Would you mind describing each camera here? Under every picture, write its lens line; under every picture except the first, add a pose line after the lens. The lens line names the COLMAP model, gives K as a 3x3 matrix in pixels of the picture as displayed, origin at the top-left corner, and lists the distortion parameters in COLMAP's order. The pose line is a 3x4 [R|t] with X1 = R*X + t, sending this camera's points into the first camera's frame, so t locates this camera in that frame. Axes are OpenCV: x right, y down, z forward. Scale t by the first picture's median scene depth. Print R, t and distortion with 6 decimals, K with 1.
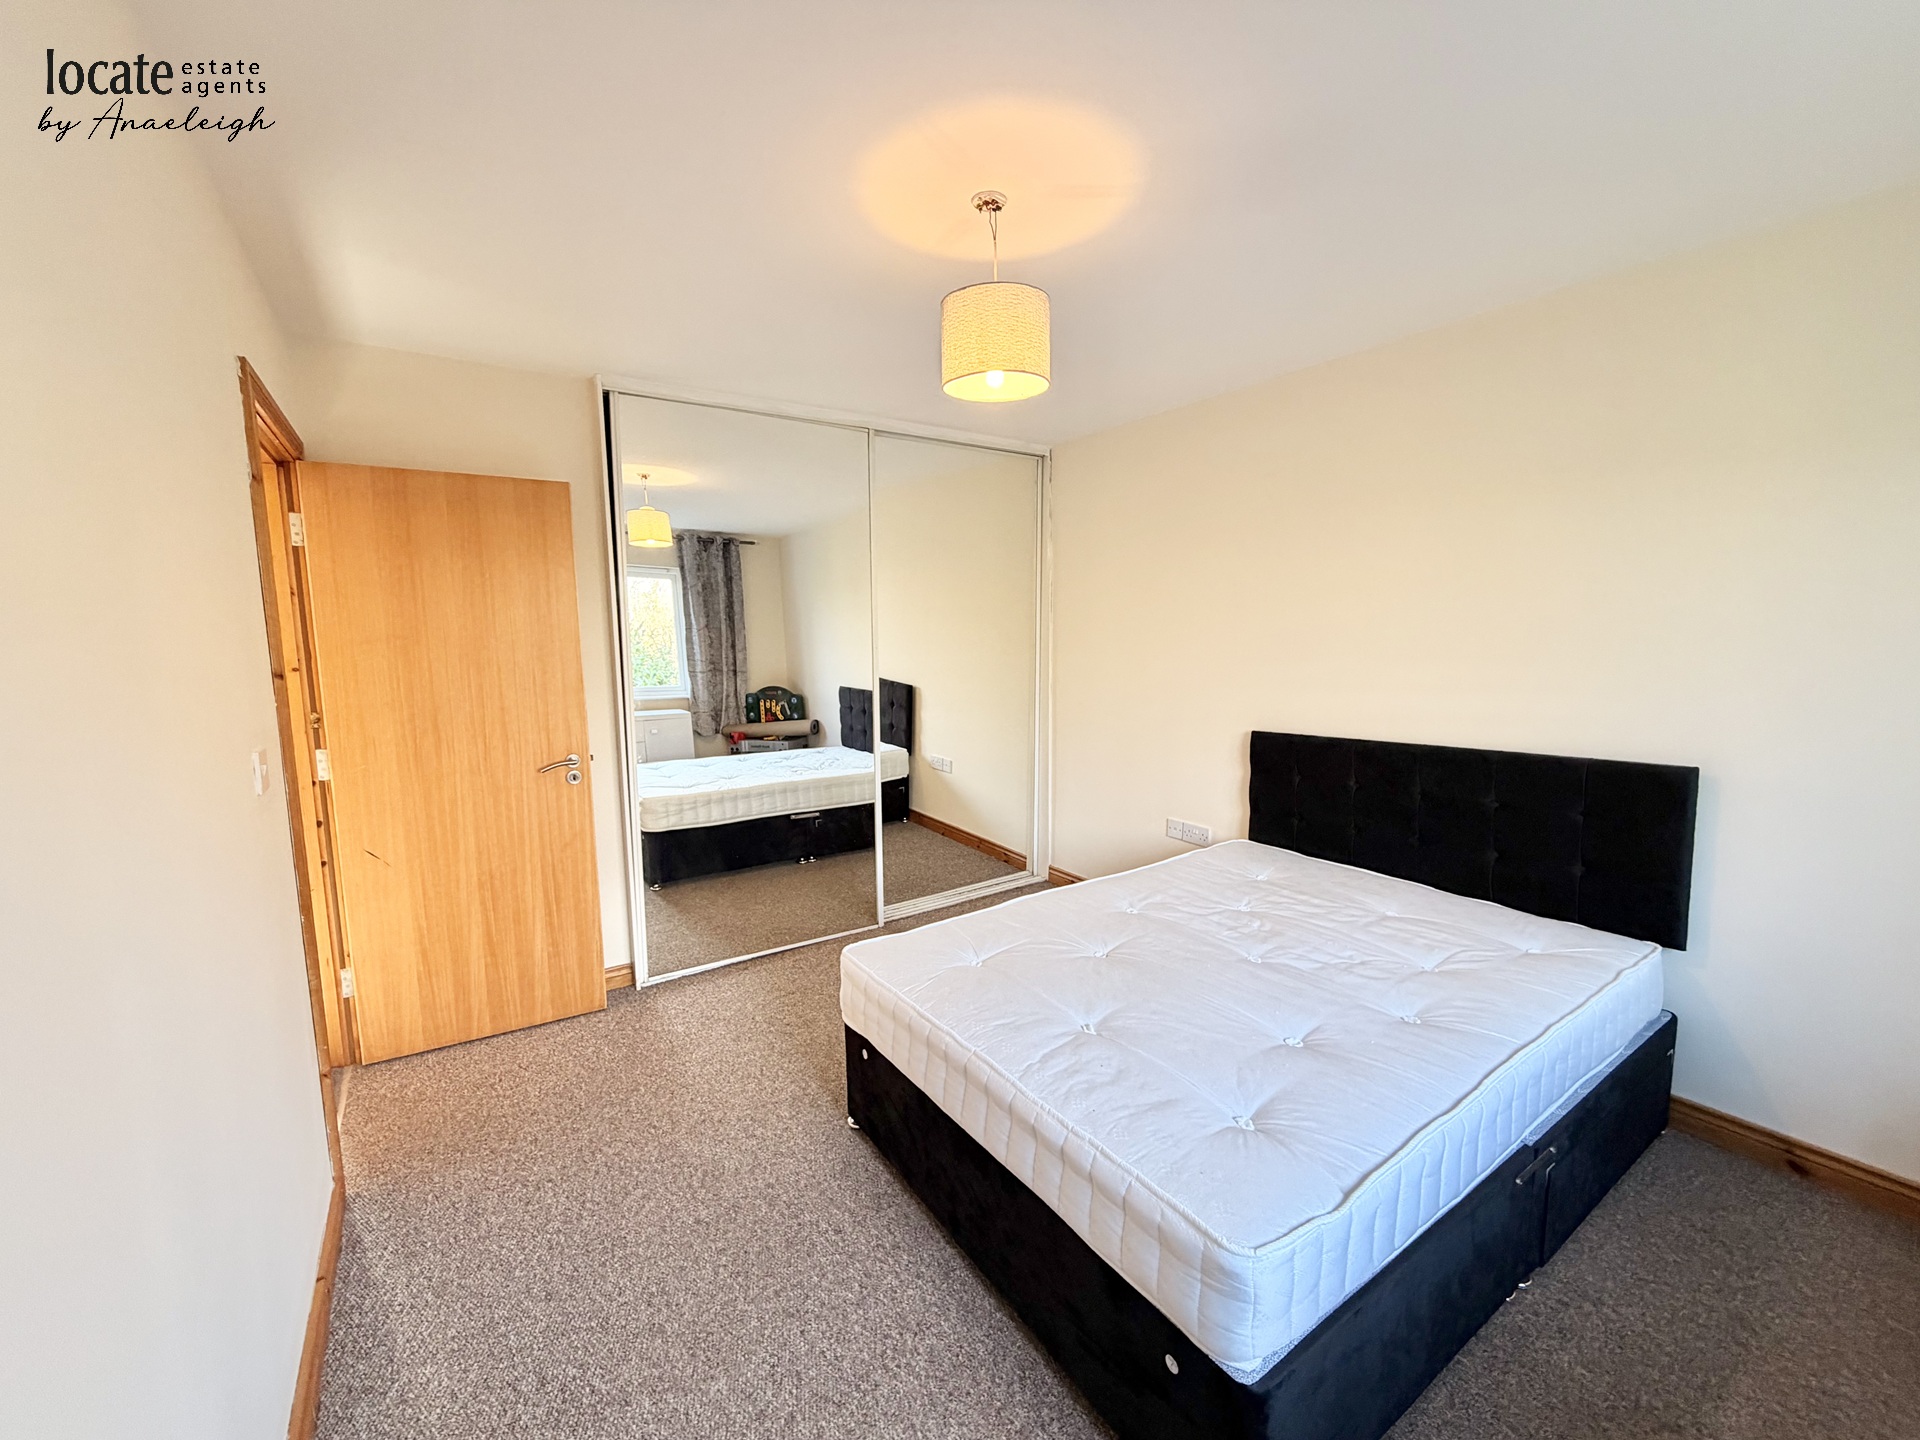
lens RADIAL K [[763.9, 0, 950.1], [0, 763.9, 725.0], [0, 0, 1]] dist [-0.000293, -0.000119]
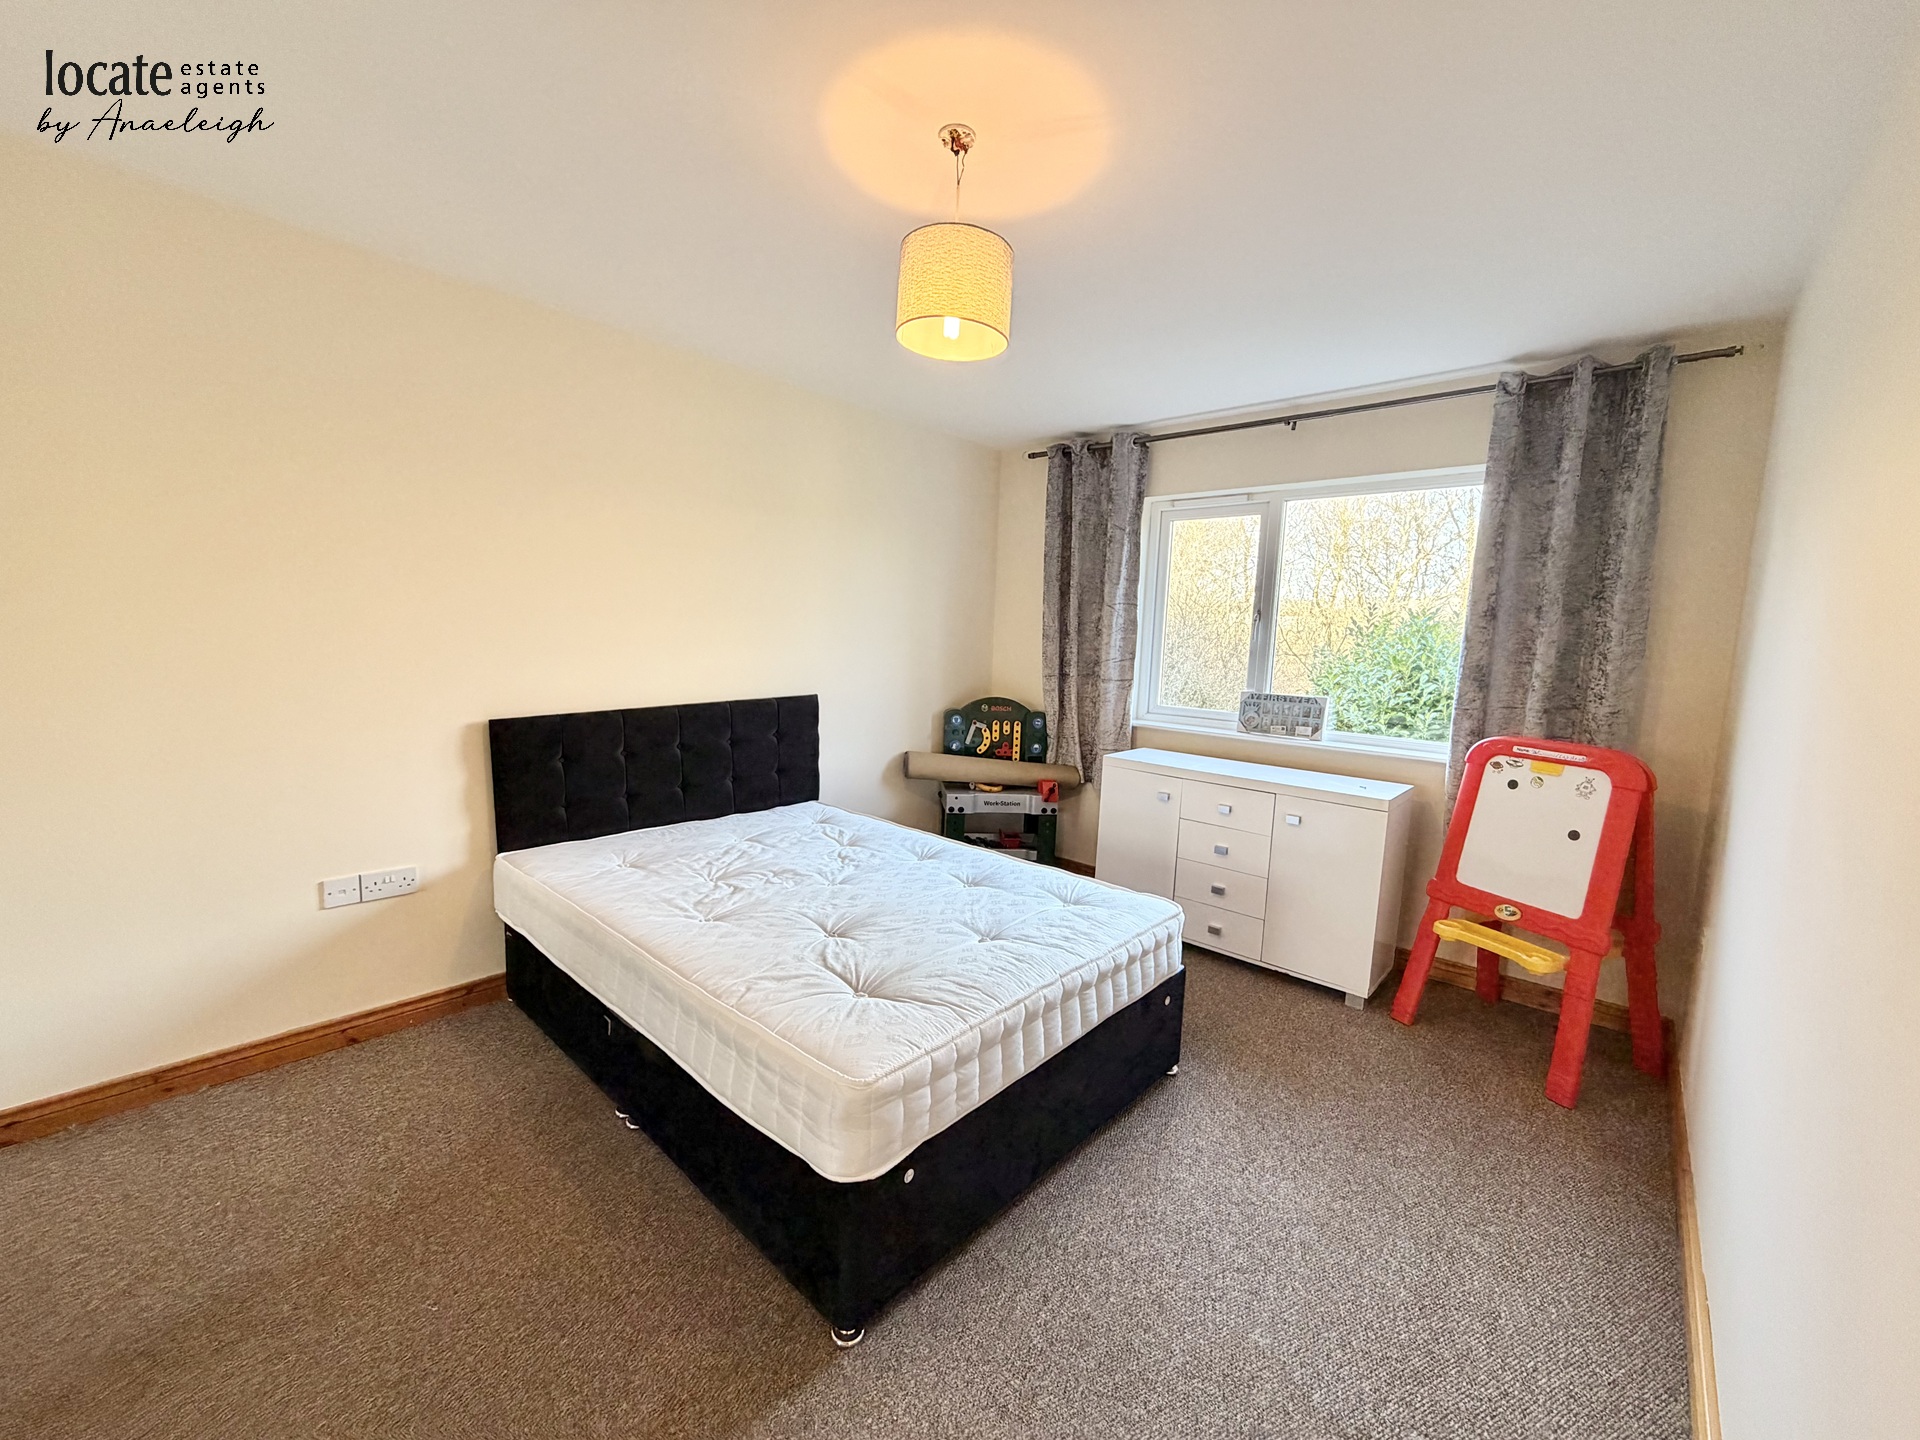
lens RADIAL K [[763.9, 0, 951.5], [0, 763.9, 730.5], [0, 0, 1]] dist [-0.000293, -0.000119]
pose [[-0.242865, -0.119330, 0.962693, -0.737297], [0.084682, 0.986009, 0.143583, -0.082744], [-0.966357, 0.116394, -0.229362, 1.037643]]
